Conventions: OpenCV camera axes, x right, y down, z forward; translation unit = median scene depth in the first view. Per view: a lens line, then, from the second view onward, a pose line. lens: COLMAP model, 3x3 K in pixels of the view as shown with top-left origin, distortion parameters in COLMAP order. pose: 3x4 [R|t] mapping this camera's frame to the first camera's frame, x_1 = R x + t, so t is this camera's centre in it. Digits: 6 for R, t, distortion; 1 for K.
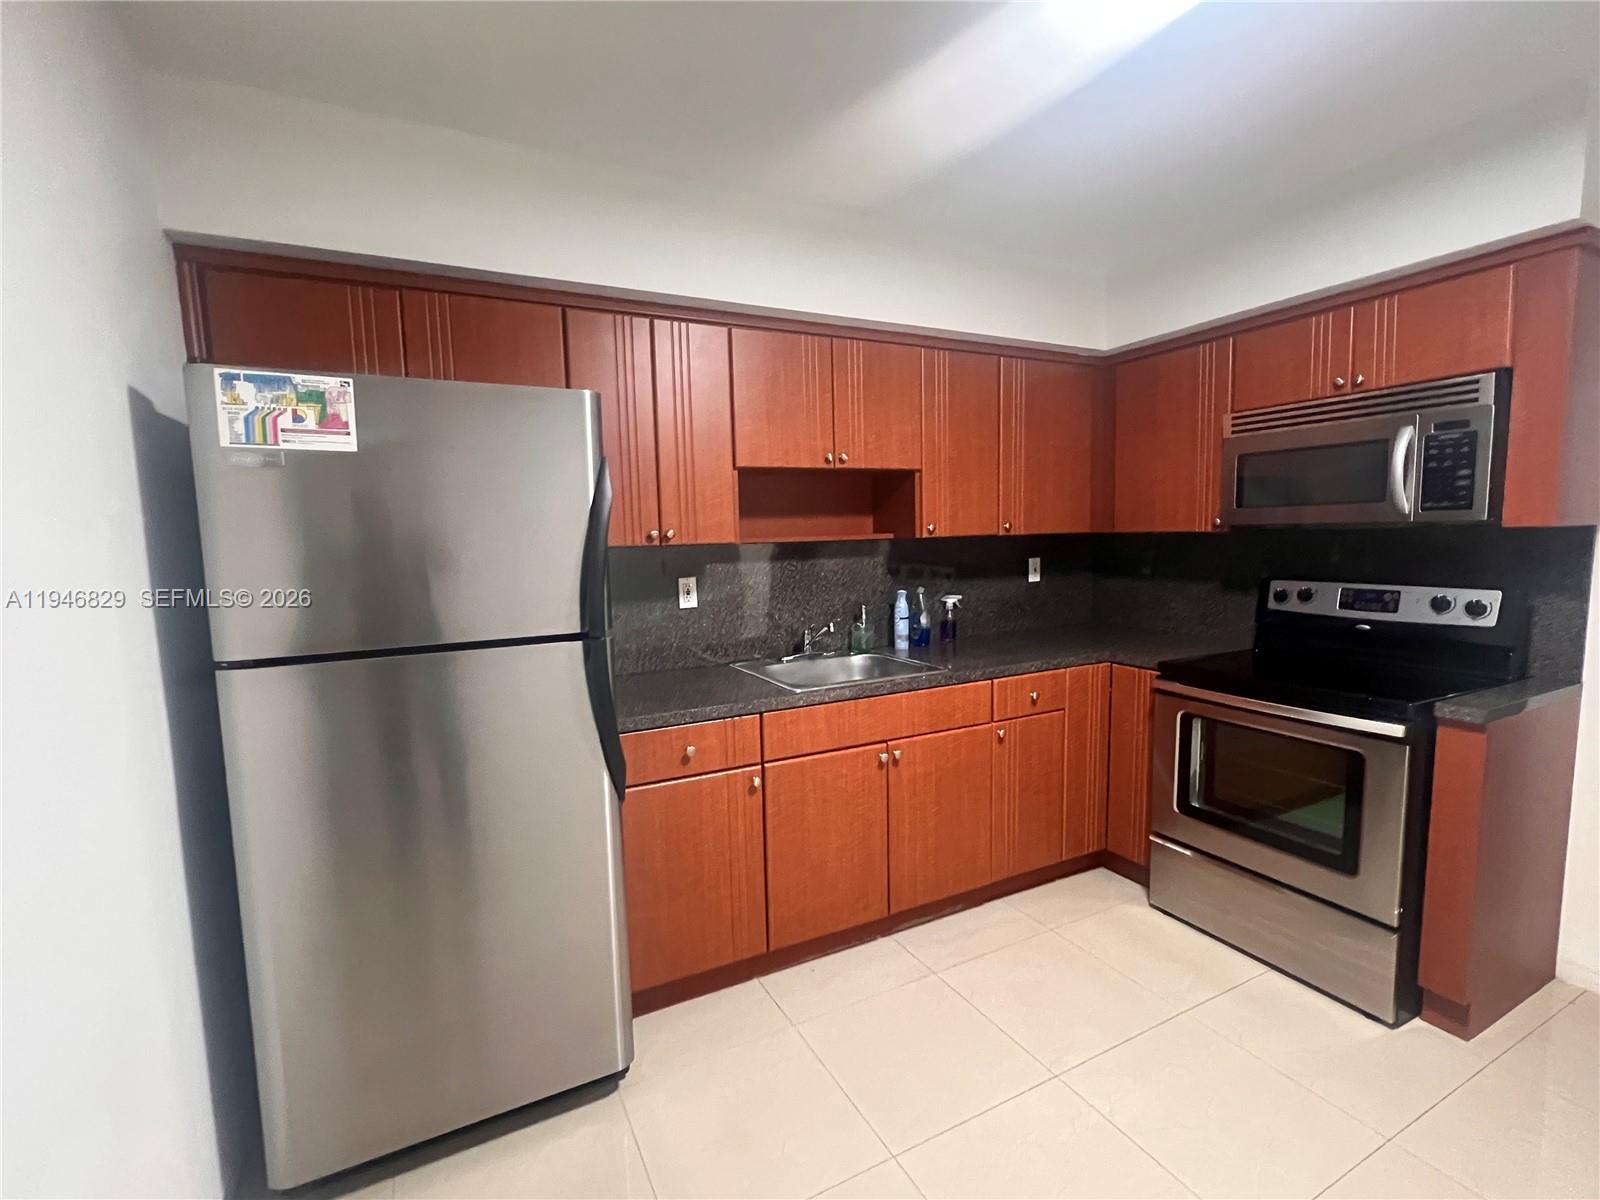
lens RADIAL K [[729.1, 0, 805.2], [0, 729.1, 600.2], [0, 0, 1]] dist [-0.003803, -0.001275]
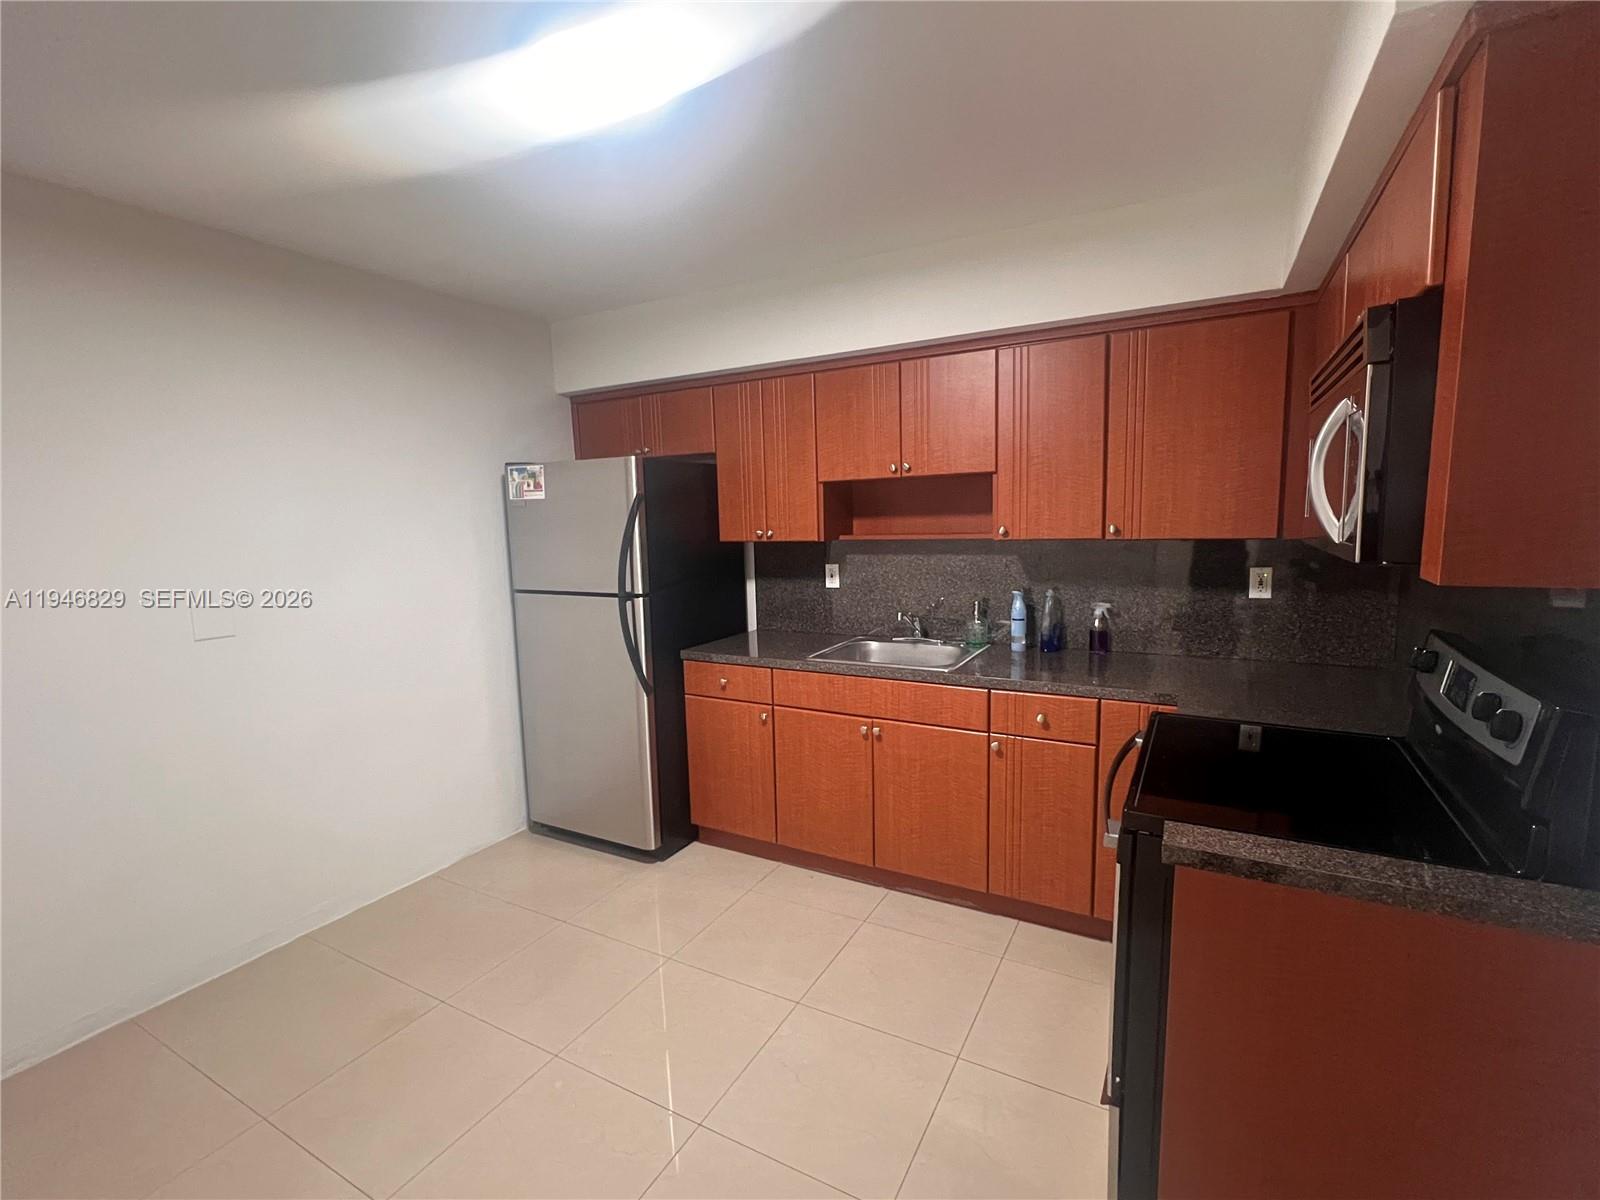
lens RADIAL K [[729.1, 0, 806.7], [0, 729.1, 603.4], [0, 0, 1]] dist [-0.003803, -0.001275]
pose [[0.550296, 0.110993, -0.827560, 0.941104], [-0.064096, 0.993816, 0.090671, -0.080737], [0.832506, 0.003147, 0.554007, 0.257597]]
